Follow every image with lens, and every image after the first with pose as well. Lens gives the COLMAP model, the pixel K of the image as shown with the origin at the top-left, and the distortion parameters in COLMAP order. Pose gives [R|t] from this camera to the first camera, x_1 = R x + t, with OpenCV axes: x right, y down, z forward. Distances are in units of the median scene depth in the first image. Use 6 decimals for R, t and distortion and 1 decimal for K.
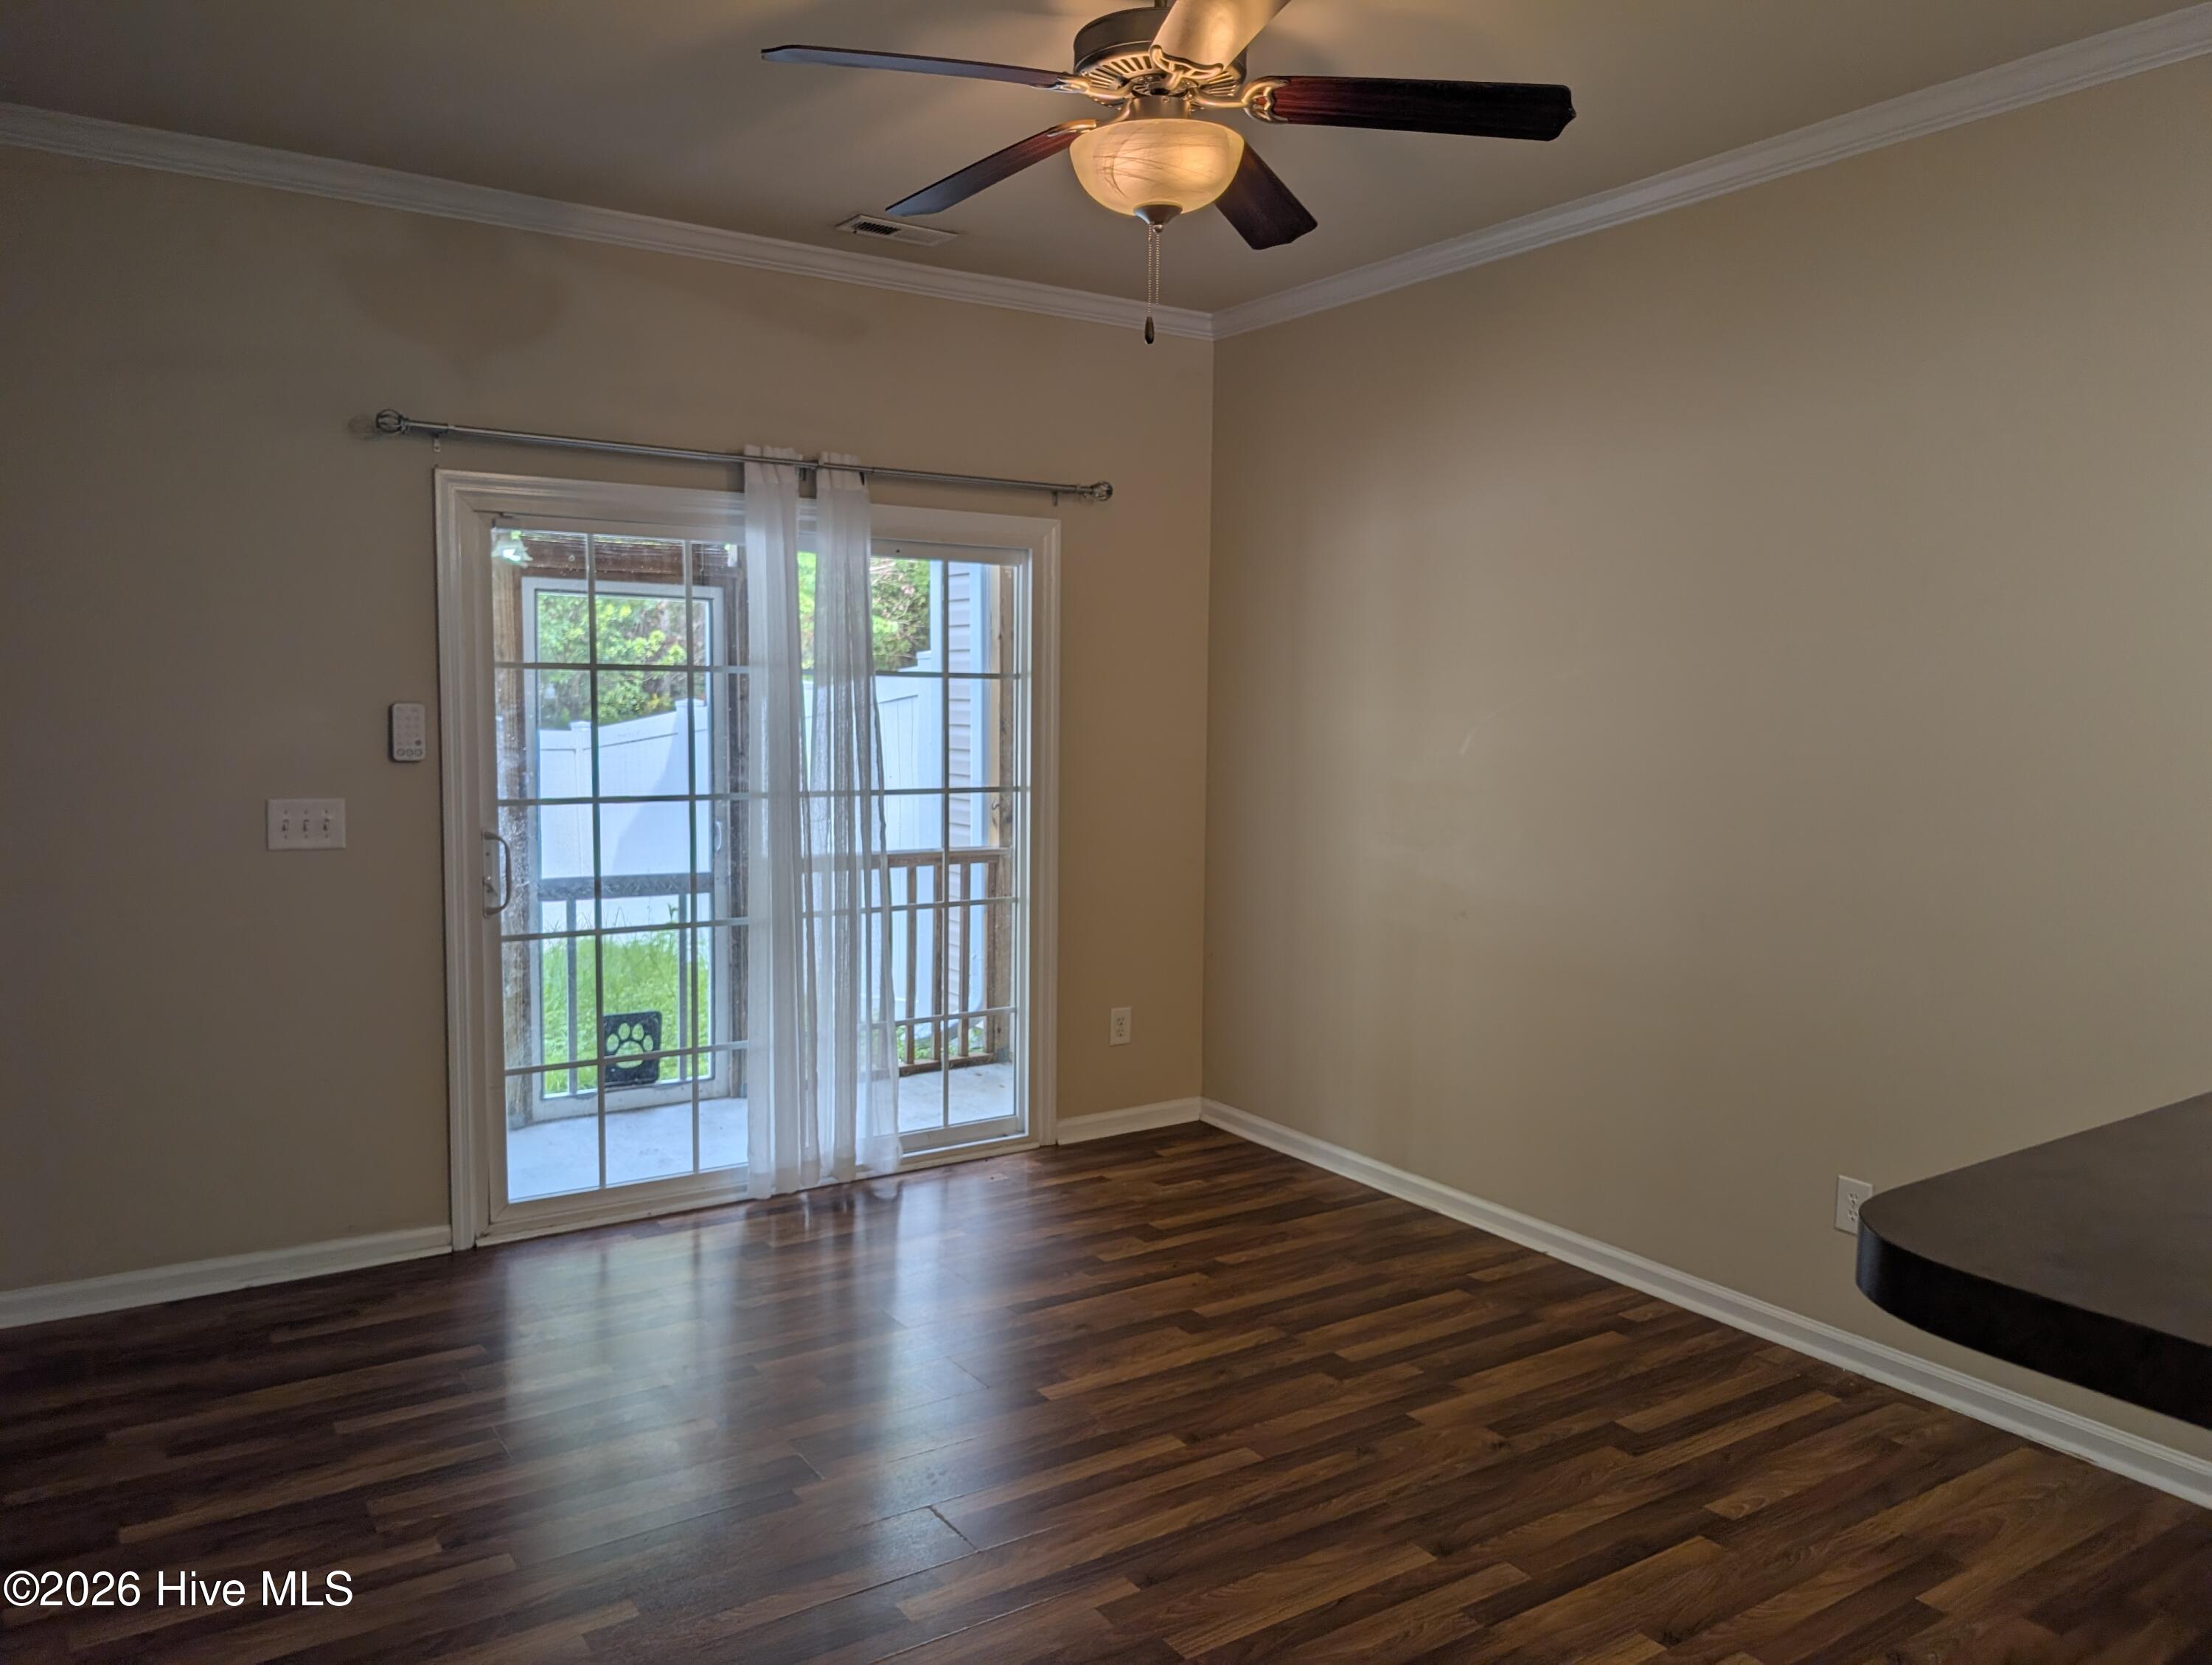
lens RADIAL K [[1598.9, 0, 1106.0], [0, 1598.9, 832.5], [0, 0, 1]] dist [-0.003104, -0.002544]
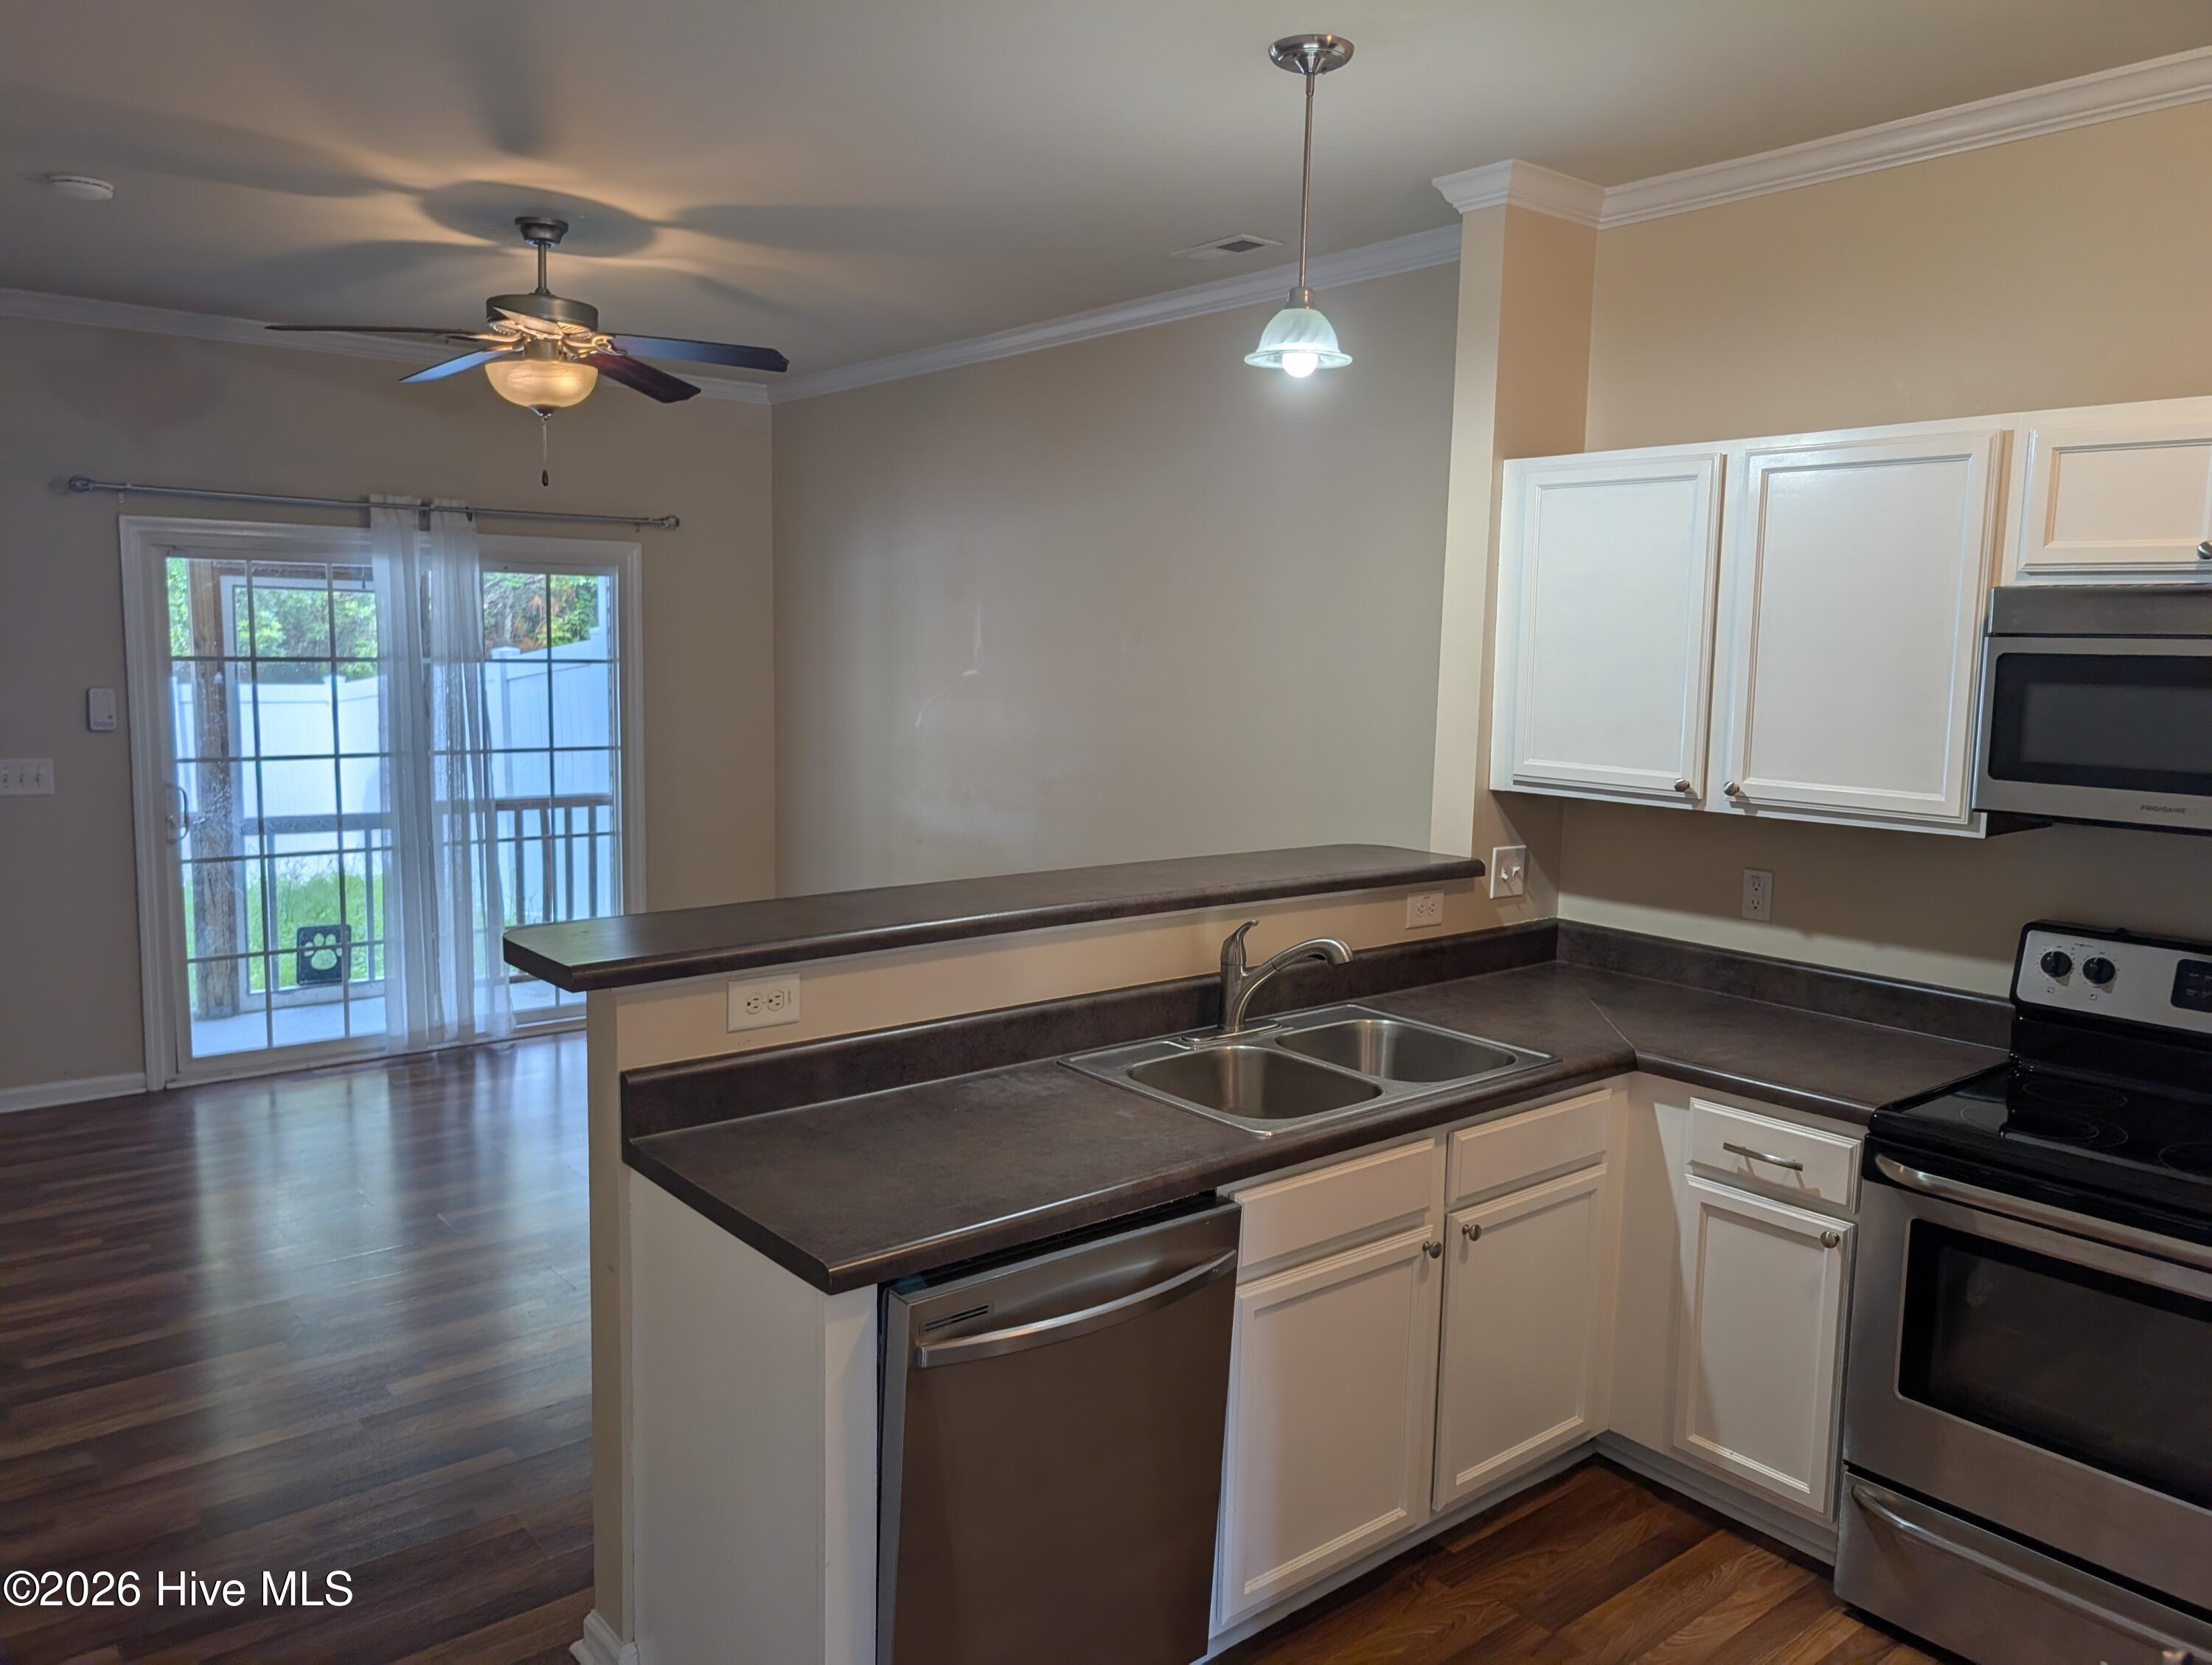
lens RADIAL K [[1585.8, 0, 1106.0], [0, 1585.8, 832.5], [0, 0, 1]] dist [-0.001822, -0.001841]
pose [[0.995104, 0.000846, 0.098831, 0.244649], [-0.004616, 0.999270, 0.037919, -0.011610], [-0.098726, -0.038189, 0.994382, -0.374287]]
